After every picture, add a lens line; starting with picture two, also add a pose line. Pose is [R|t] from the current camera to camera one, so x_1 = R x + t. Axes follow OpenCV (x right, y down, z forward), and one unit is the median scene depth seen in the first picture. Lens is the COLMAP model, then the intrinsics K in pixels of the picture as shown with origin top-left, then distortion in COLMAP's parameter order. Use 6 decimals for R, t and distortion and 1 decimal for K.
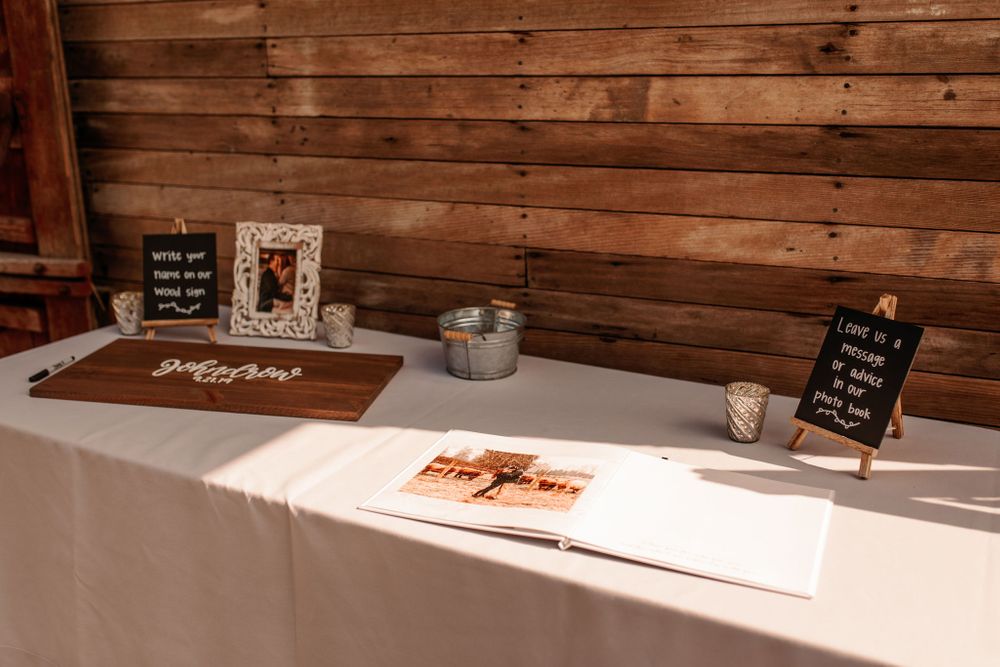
lens RADIAL K [[956.5, 0, 500.0], [0, 956.5, 333.5], [0, 0, 1]] dist [-0.004171, 0.010838]
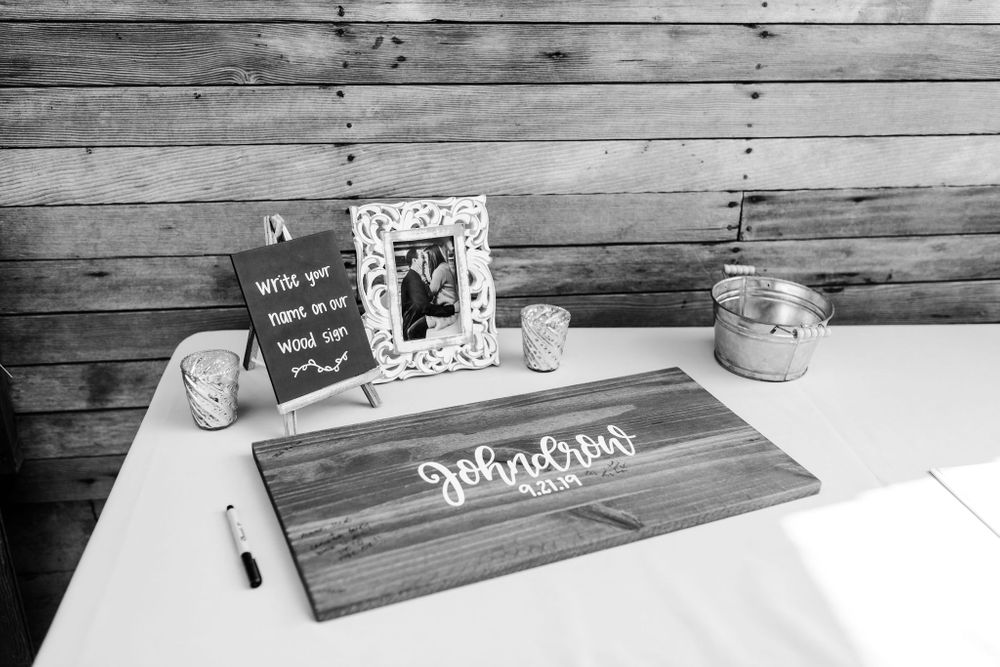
lens RADIAL K [[956.5, 0, 500.0], [0, 956.5, 333.5], [0, 0, 1]] dist [-0.004171, 0.010838]
pose [[0.834527, -0.209306, 0.509663, -0.542315], [0.122810, 0.972425, 0.198261, -0.151624], [-0.537106, -0.102862, 0.837220, 0.437177]]
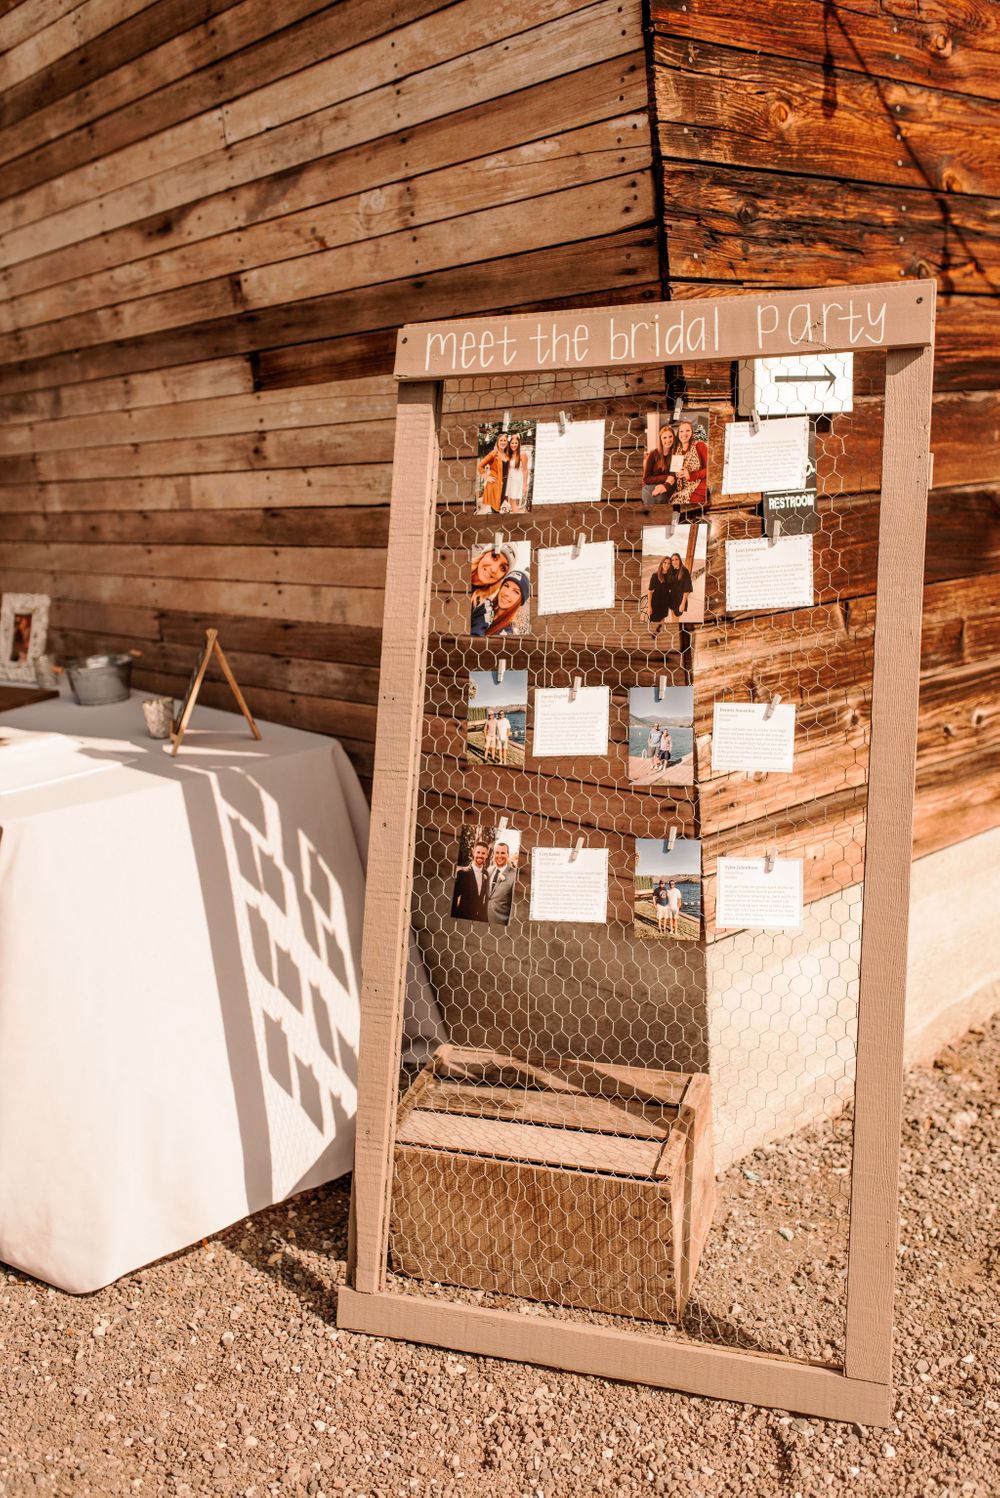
lens RADIAL K [[1432.9, 0, 500.0], [0, 1432.9, 749.0], [0, 0, 1]] dist [-0.004171, 0.010838]
pose [[0.915696, 0.029709, -0.400772, 1.180390], [-0.046801, 0.998362, -0.032923, 0.132736], [0.399137, 0.048904, 0.915586, -0.536035]]
